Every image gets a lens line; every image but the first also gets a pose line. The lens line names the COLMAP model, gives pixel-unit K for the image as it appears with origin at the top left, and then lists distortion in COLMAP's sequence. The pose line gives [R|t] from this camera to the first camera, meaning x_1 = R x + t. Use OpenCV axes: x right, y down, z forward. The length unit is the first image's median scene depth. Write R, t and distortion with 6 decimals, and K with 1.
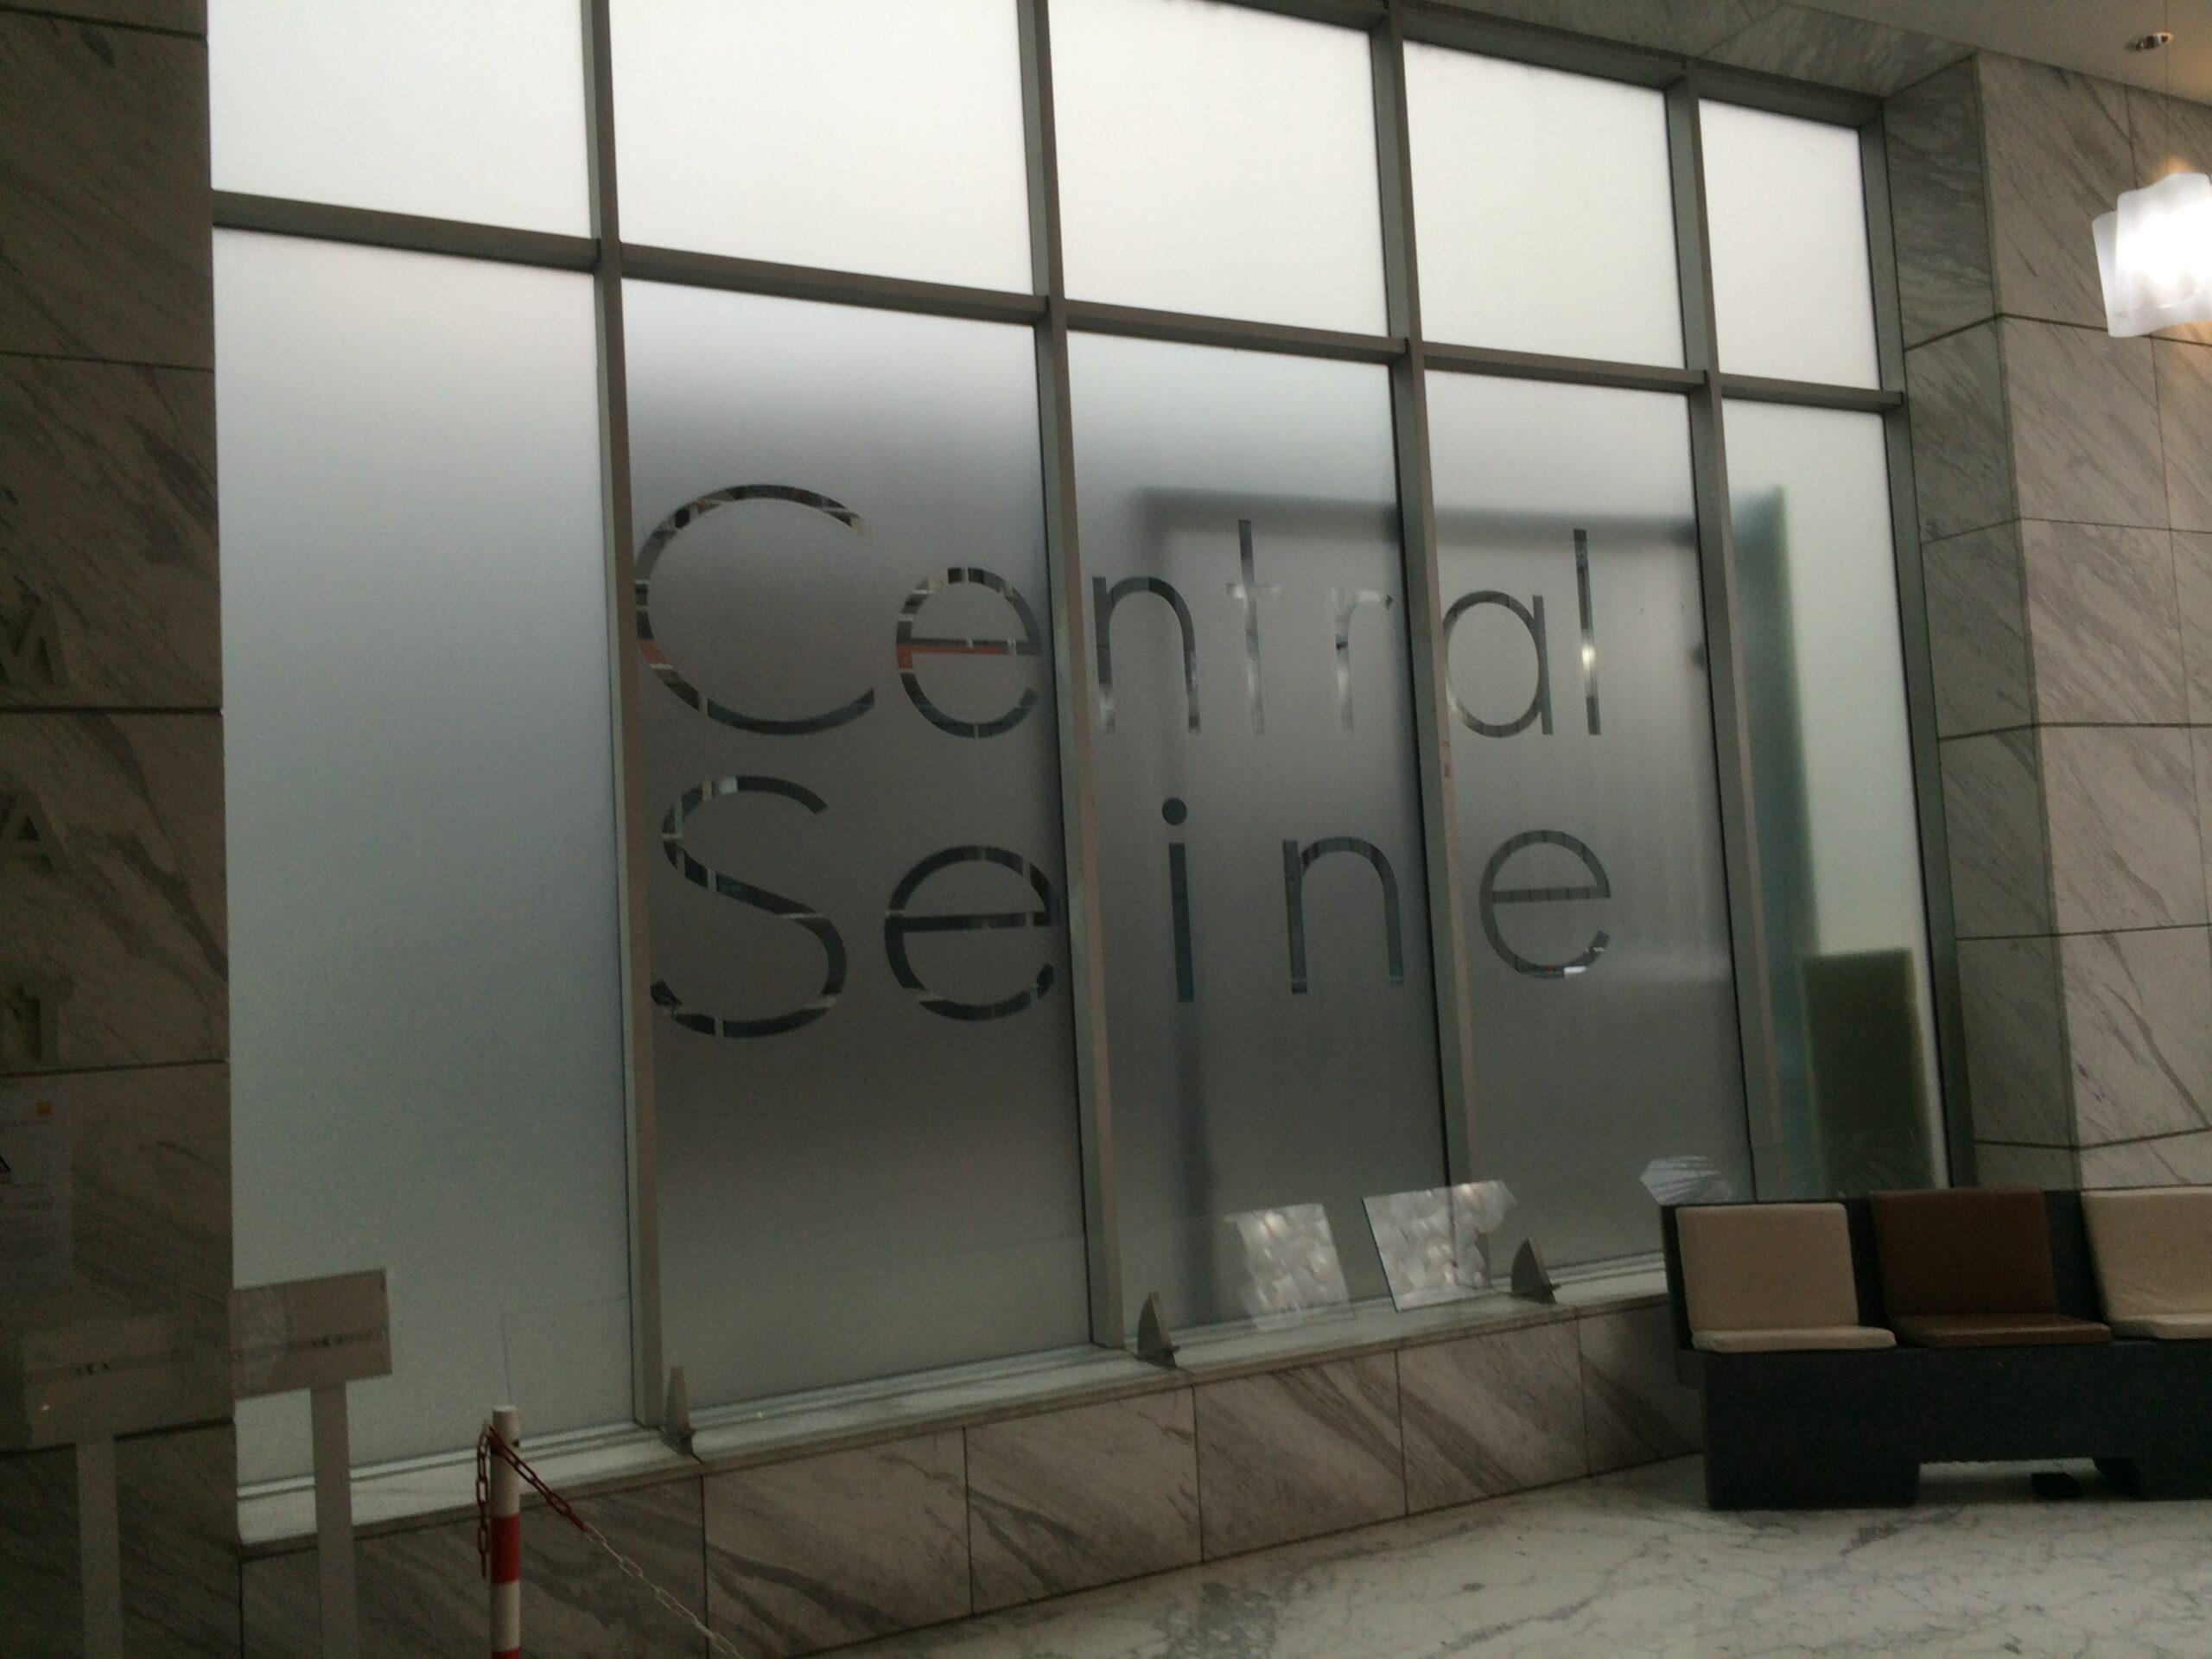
lens RADIAL K [[1823.0, 0, 1106.0], [0, 1823.0, 829.5], [0, 0, 1]] dist [0.090065, -0.102260]
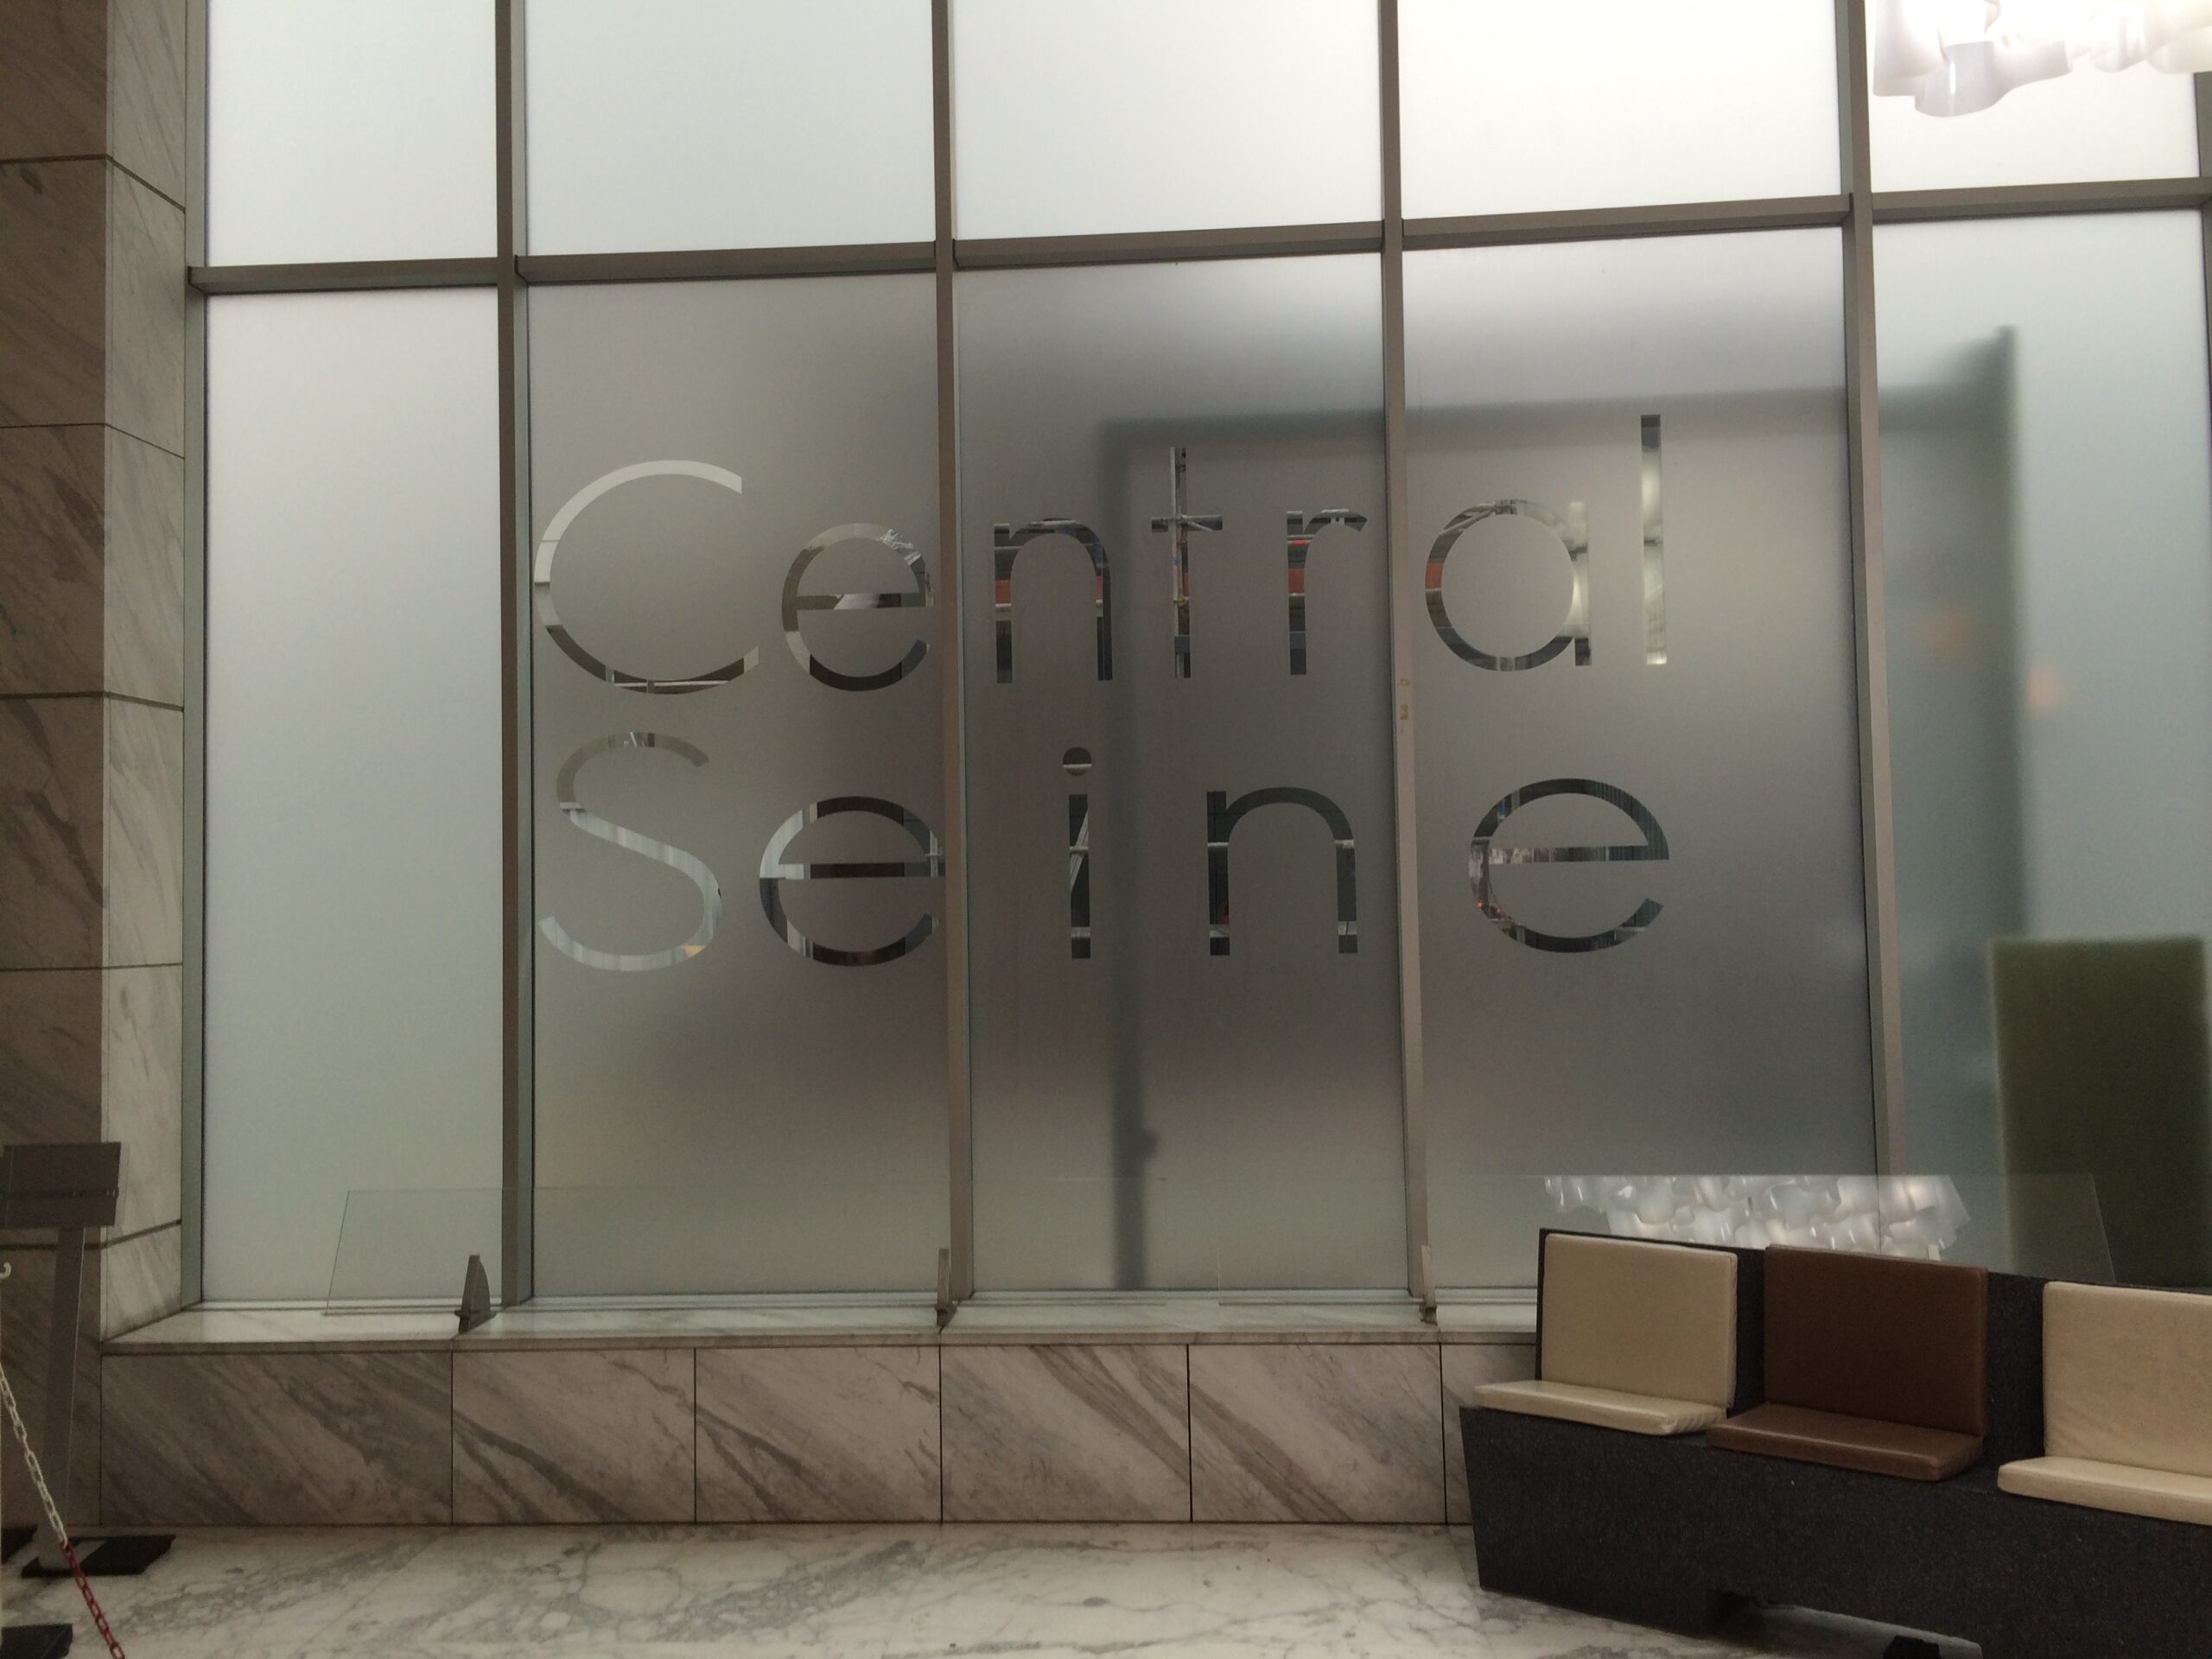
lens RADIAL K [[1823.0, 0, 1106.0], [0, 1823.0, 829.5], [0, 0, 1]] dist [0.090065, -0.102260]
pose [[0.862942, 0.017107, -0.505013, 0.634697], [0.005513, 0.999049, 0.043261, -0.018769], [0.505273, -0.040116, 0.862027, 0.205521]]
